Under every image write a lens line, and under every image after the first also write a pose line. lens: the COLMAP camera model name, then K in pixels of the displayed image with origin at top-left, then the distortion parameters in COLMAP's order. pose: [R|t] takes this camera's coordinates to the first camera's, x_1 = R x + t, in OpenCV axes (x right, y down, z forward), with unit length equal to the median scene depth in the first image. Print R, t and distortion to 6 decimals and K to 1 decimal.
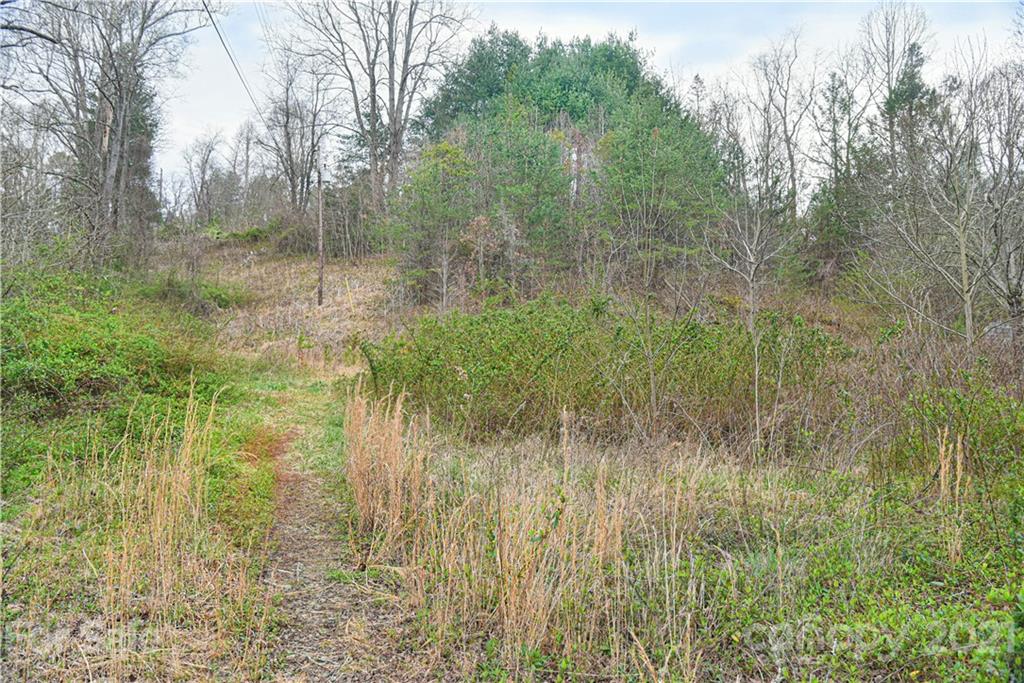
lens RADIAL K [[770.8, 0, 512.0], [0, 770.8, 341.5], [0, 0, 1]] dist [-0.032119, 0.000614]
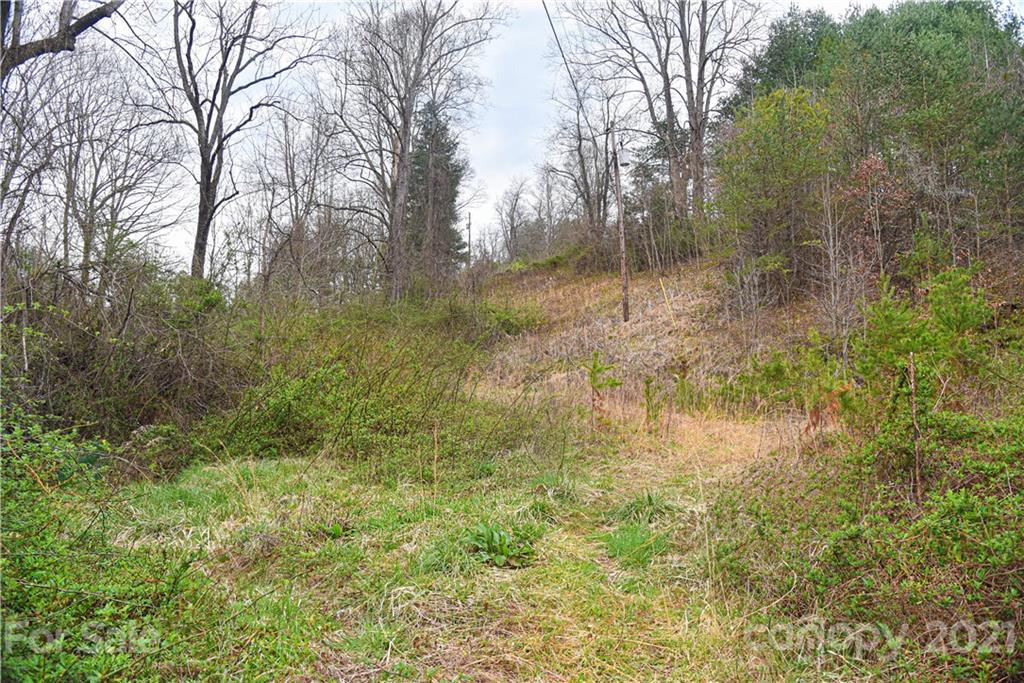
lens RADIAL K [[684.8, 0, 512.0], [0, 684.8, 341.5], [0, 0, 1]] dist [-0.109199, 0.047867]
pose [[0.916731, -0.060371, -0.394916, -0.055568], [0.045240, 0.997845, -0.047523, -0.000556], [0.396934, 0.025700, 0.917487, 0.212839]]
